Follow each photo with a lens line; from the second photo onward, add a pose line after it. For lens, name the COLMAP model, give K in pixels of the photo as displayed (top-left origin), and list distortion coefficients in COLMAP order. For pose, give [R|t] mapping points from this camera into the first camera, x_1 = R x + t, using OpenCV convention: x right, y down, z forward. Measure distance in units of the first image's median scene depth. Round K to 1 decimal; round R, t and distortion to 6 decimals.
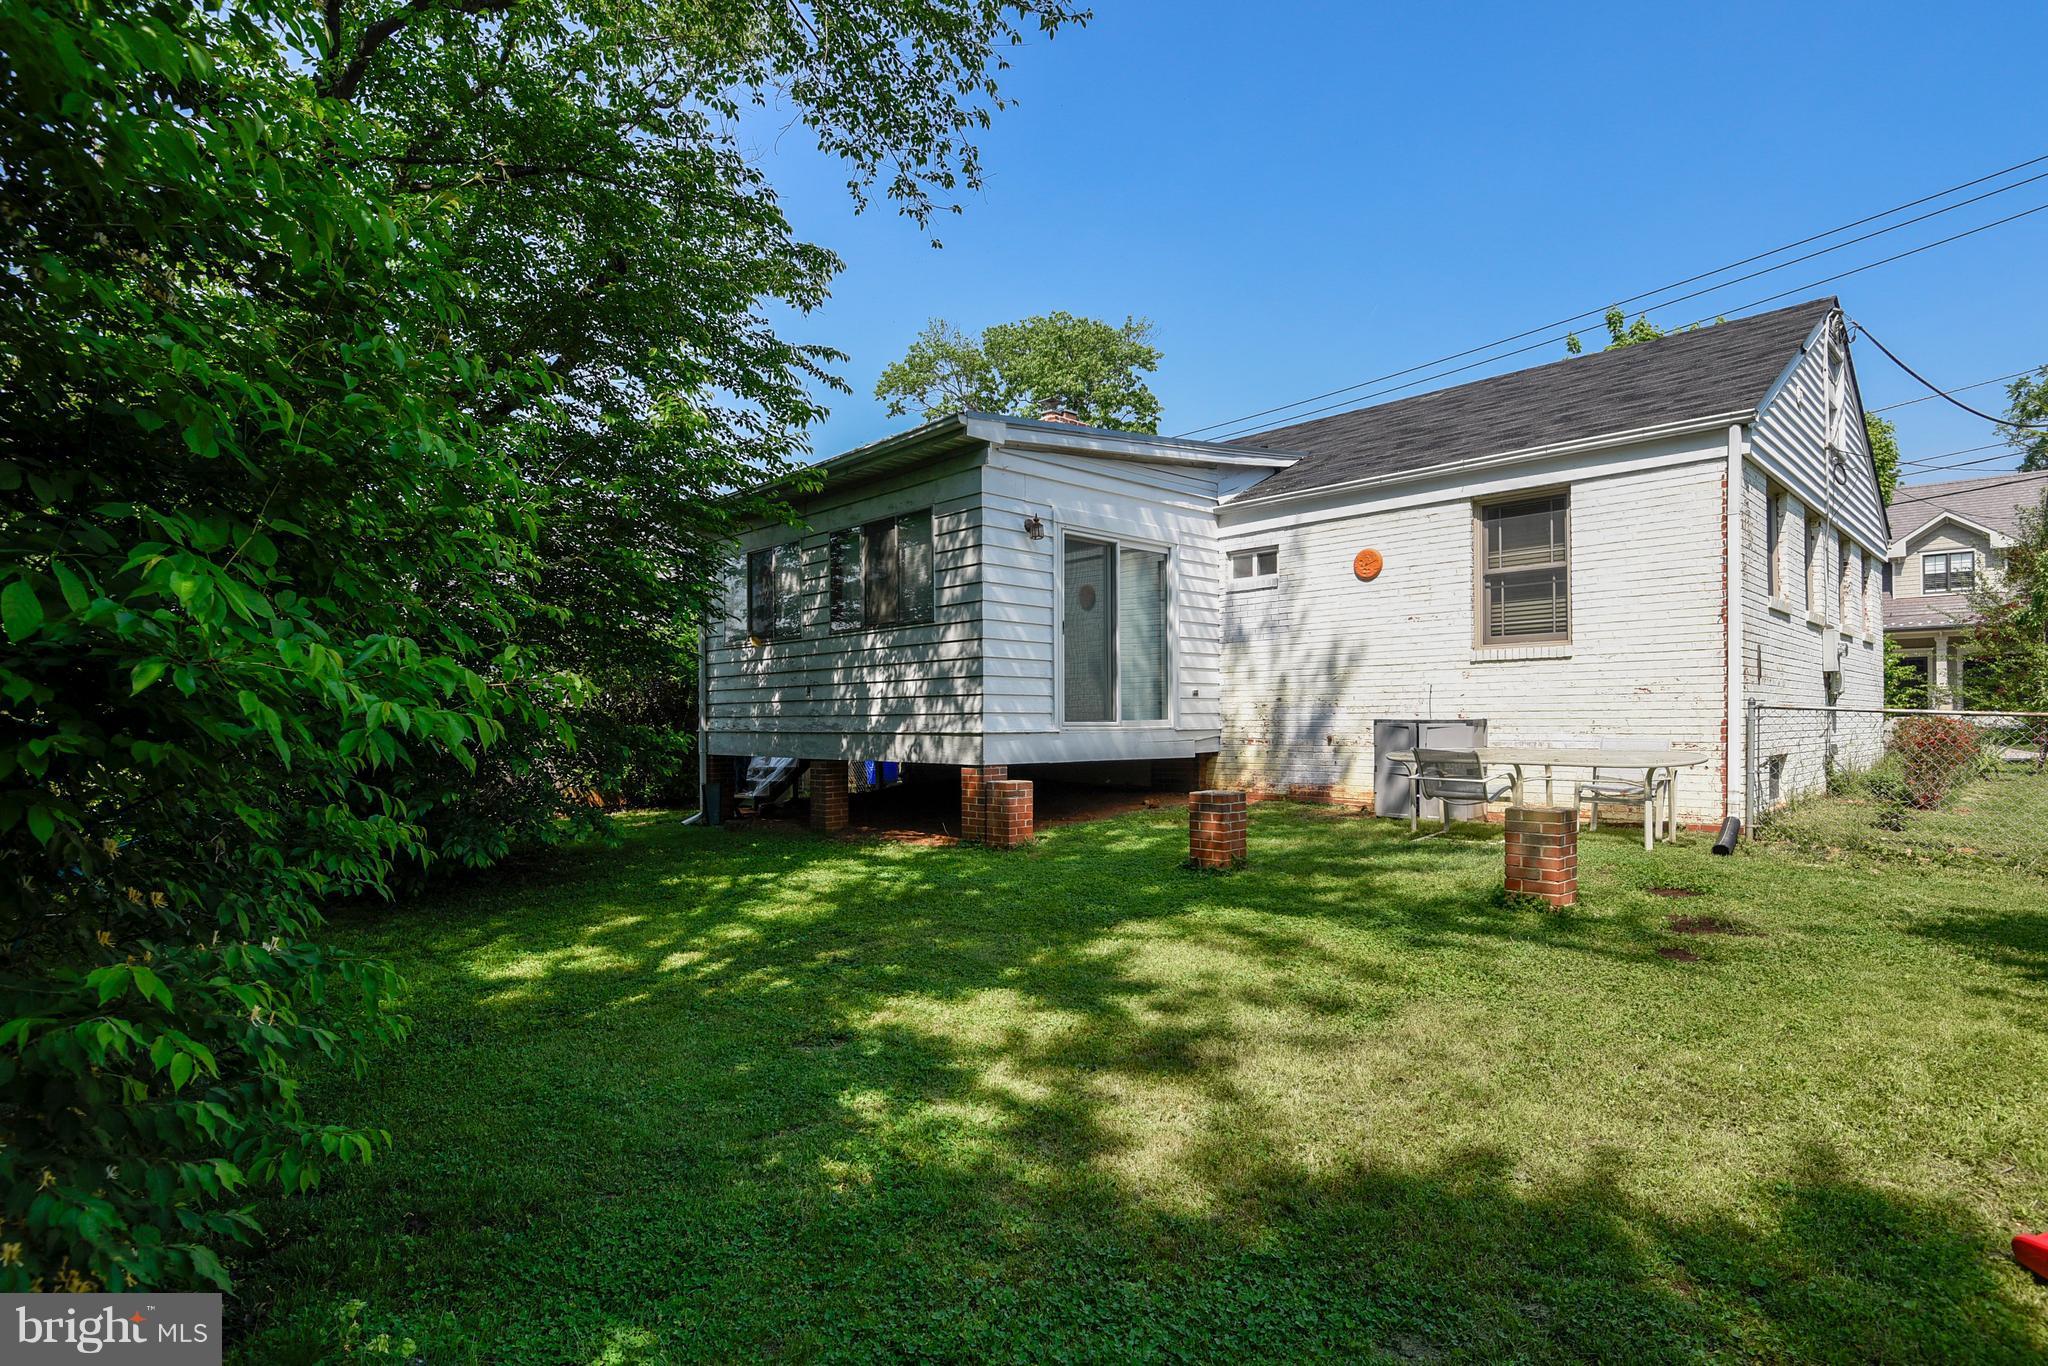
lens RADIAL K [[954.0, 0, 1045.9], [0, 954.0, 691.4], [0, 0, 1]] dist [0.002629, -0.012189]
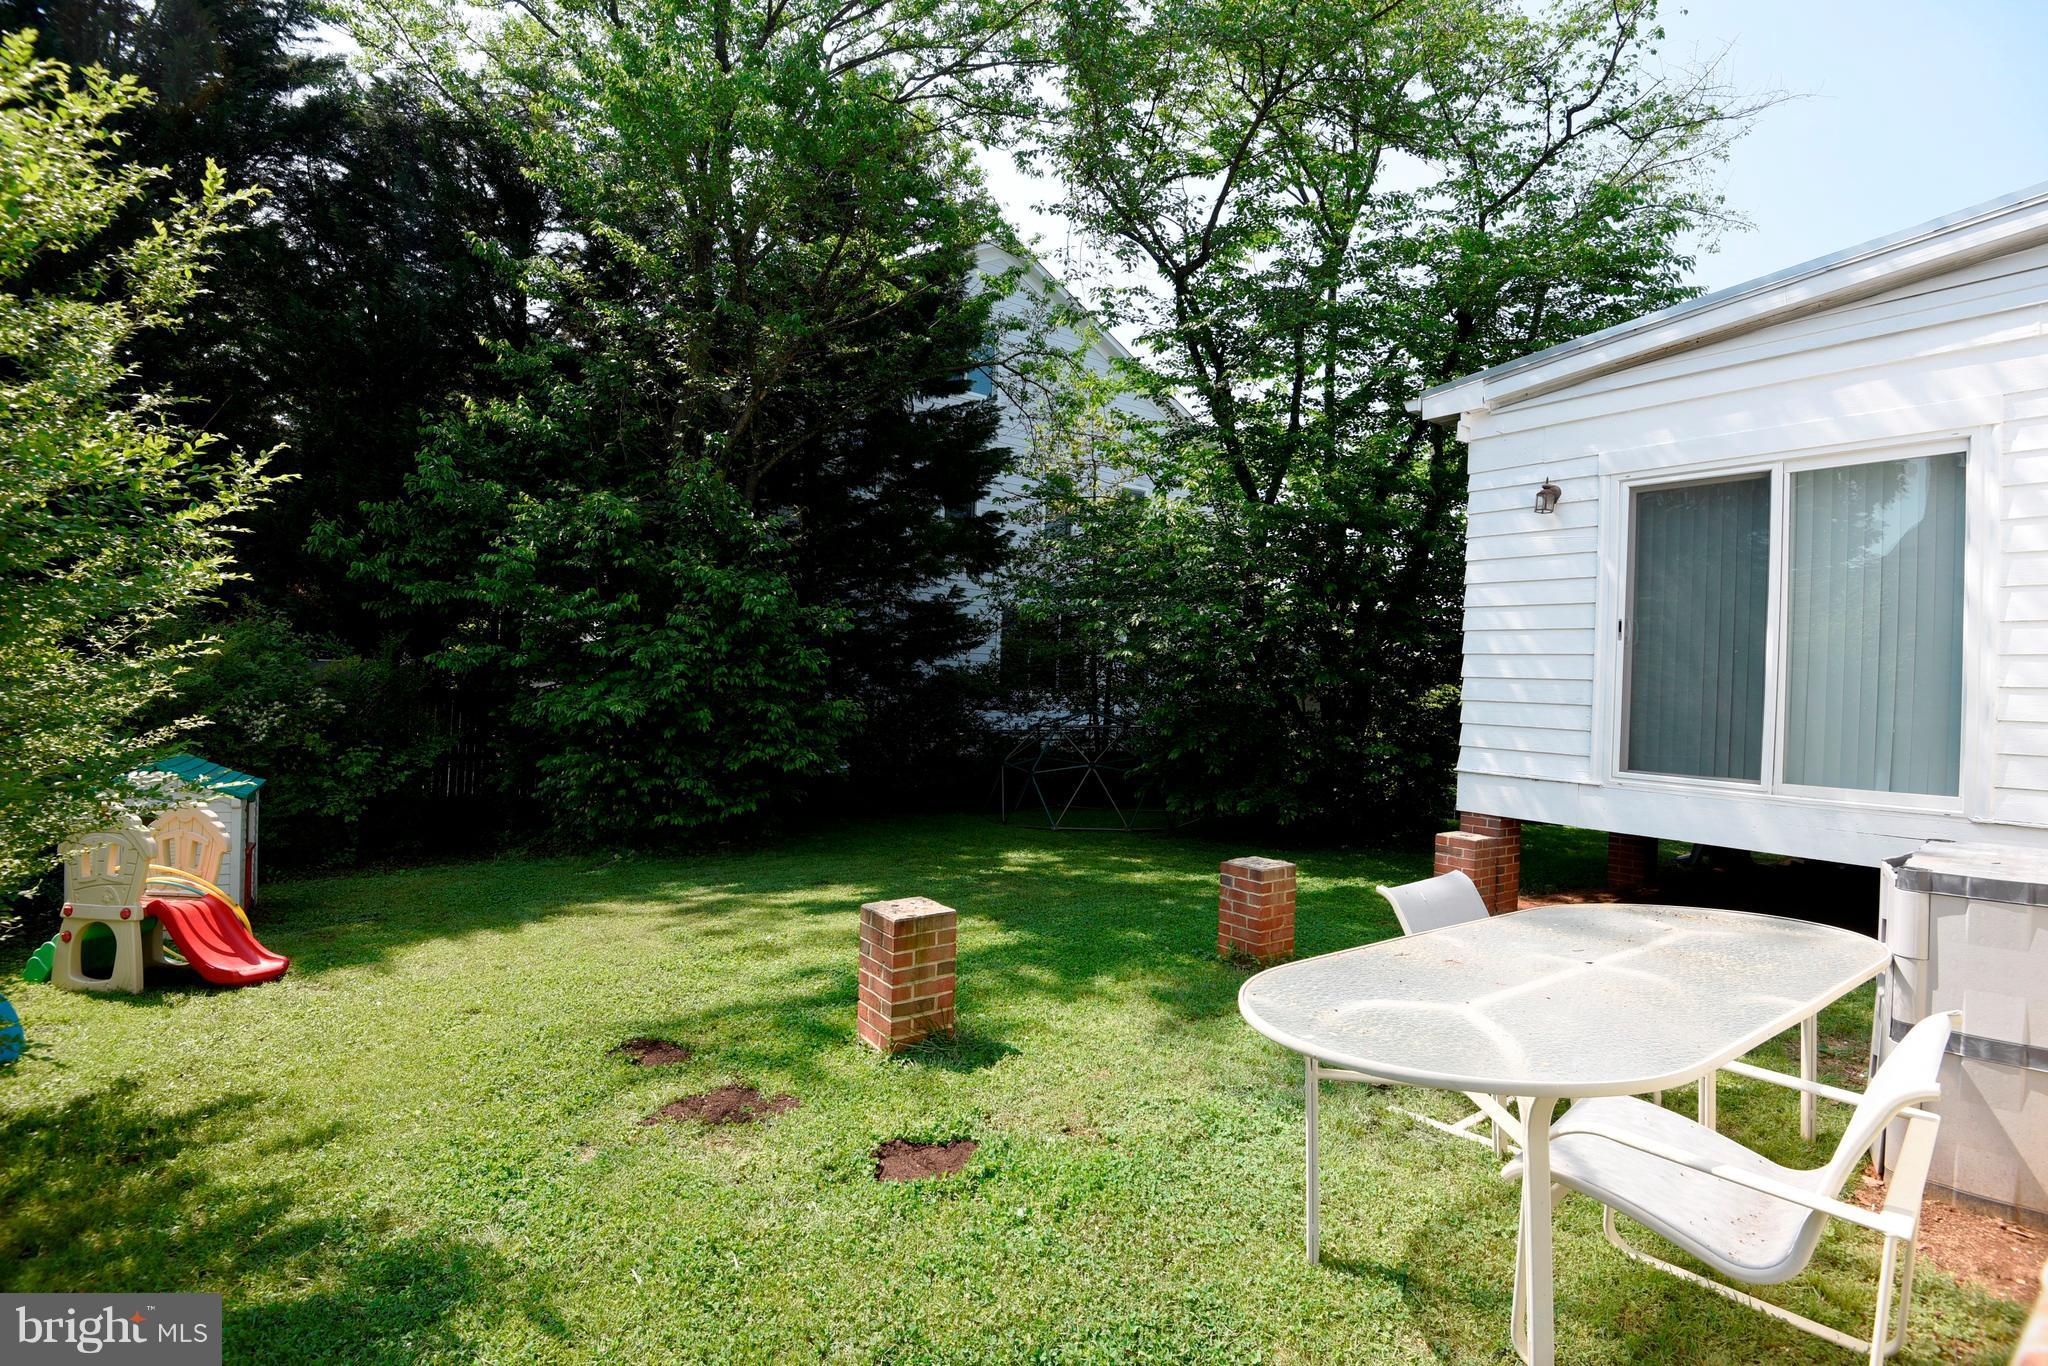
lens RADIAL K [[954.0, 0, 1045.9], [0, 954.0, 691.4], [0, 0, 1]] dist [0.002629, -0.012189]
pose [[-0.046480, 0.002646, -0.998916, 0.702001], [-0.013390, 0.999905, 0.003272, -0.020861], [0.998829, 0.013527, -0.046440, 0.635092]]
